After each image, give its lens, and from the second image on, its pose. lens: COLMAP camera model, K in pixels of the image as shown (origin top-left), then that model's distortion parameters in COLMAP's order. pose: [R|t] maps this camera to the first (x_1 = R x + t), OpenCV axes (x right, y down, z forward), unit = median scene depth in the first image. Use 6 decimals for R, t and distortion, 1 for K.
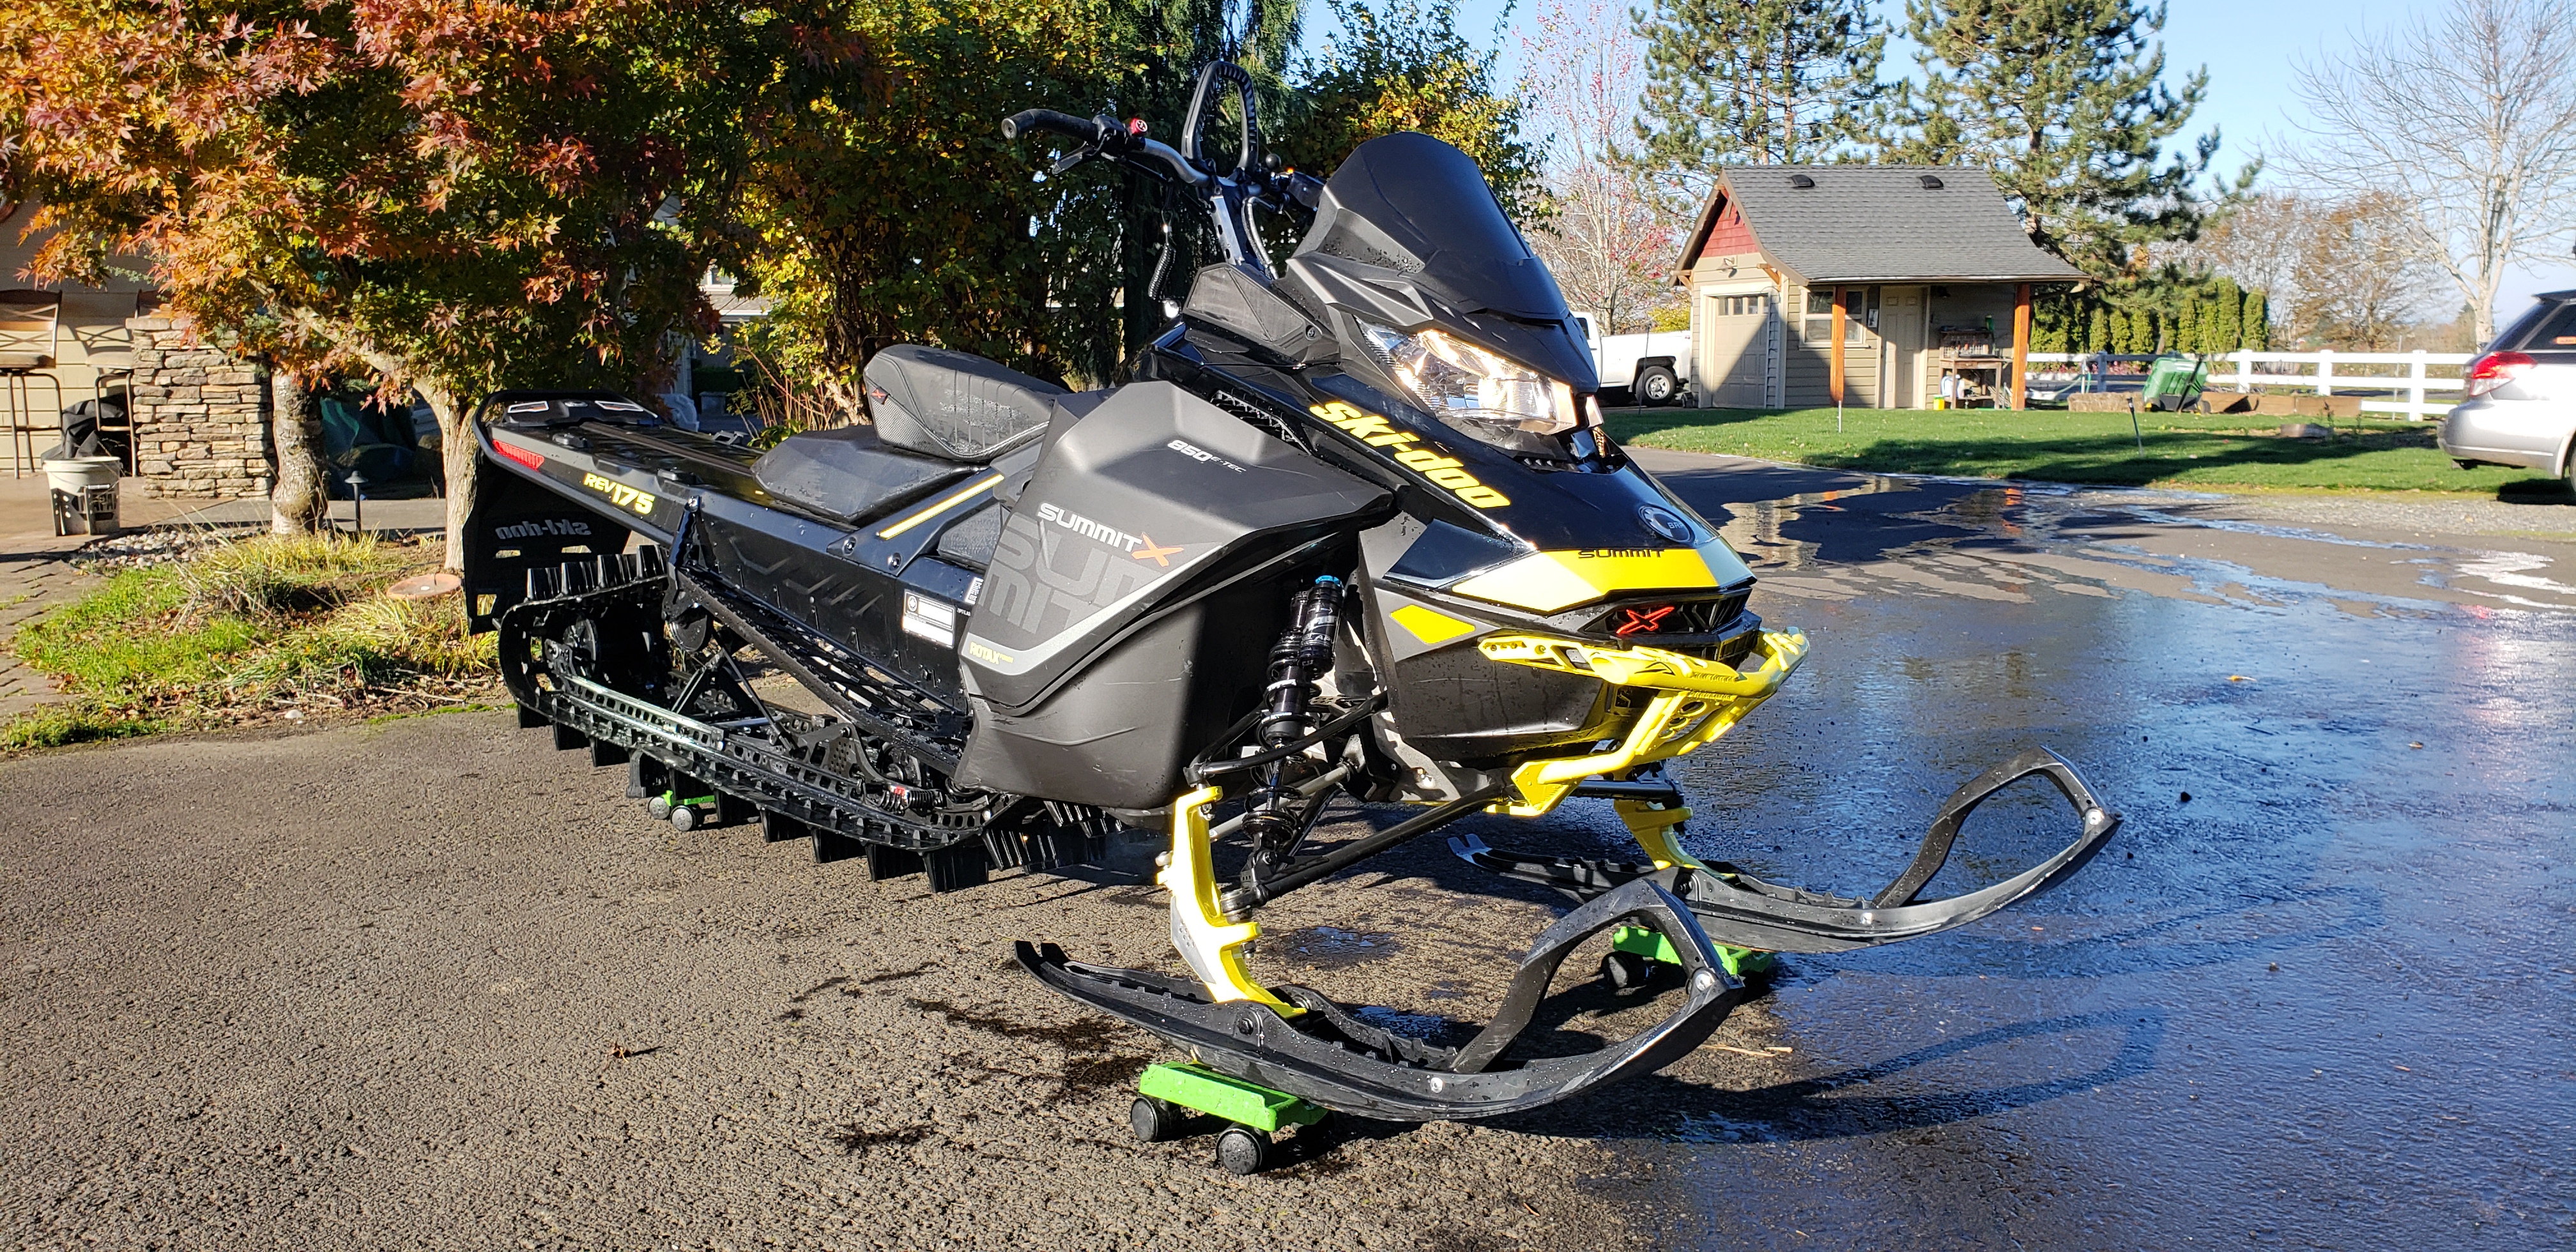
lens RADIAL K [[2009.9, 0, 1288.0], [0, 2009.9, 626.0], [0, 0, 1]] dist [-0.038418, 0.066051]
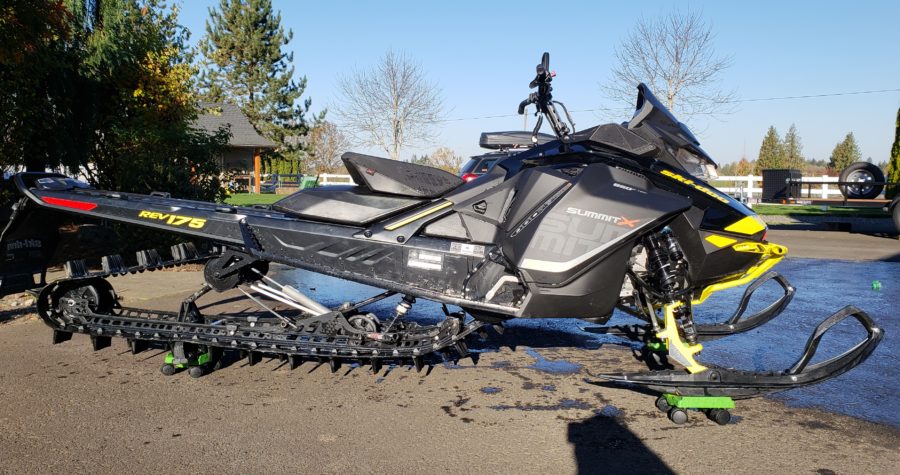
lens RADIAL K [[761.7, 0, 450.0], [0, 761.7, 237.4], [0, 0, 1]] dist [0.003033, -0.002345]
pose [[0.753985, -0.044371, 0.655391, -0.118967], [0.080773, 0.996407, -0.025466, -0.001098], [-0.651907, 0.072139, 0.754860, 0.045188]]
